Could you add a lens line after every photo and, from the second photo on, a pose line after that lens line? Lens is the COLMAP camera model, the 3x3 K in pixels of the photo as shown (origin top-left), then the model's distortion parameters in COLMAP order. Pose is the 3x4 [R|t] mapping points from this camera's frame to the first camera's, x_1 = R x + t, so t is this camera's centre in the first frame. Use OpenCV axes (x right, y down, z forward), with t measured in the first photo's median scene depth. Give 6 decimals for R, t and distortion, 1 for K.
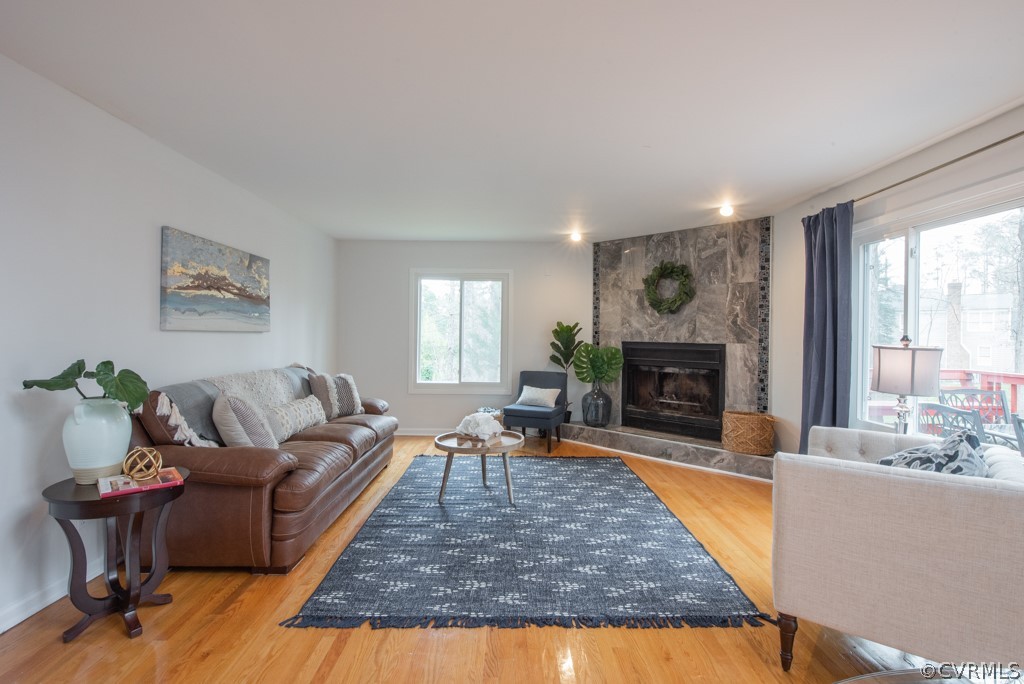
lens RADIAL K [[479.2, 0, 502.2], [0, 479.2, 329.3], [0, 0, 1]] dist [-0.011717, 0.001010]
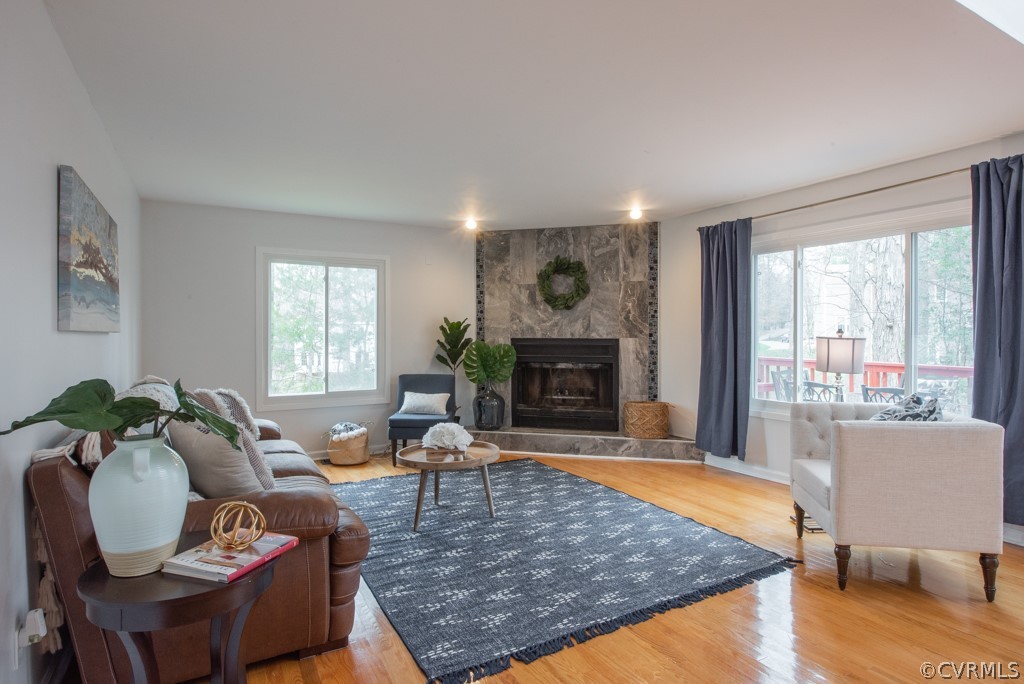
lens RADIAL K [[553.3, 0, 512.7], [0, 553.3, 326.2], [0, 0, 1]] dist [0.000423, -0.010352]
pose [[0.873903, -0.006912, 0.486051, -0.404449], [0.005934, 0.999976, 0.003552, -0.002944], [-0.486064, -0.000220, 0.873923, 0.056234]]
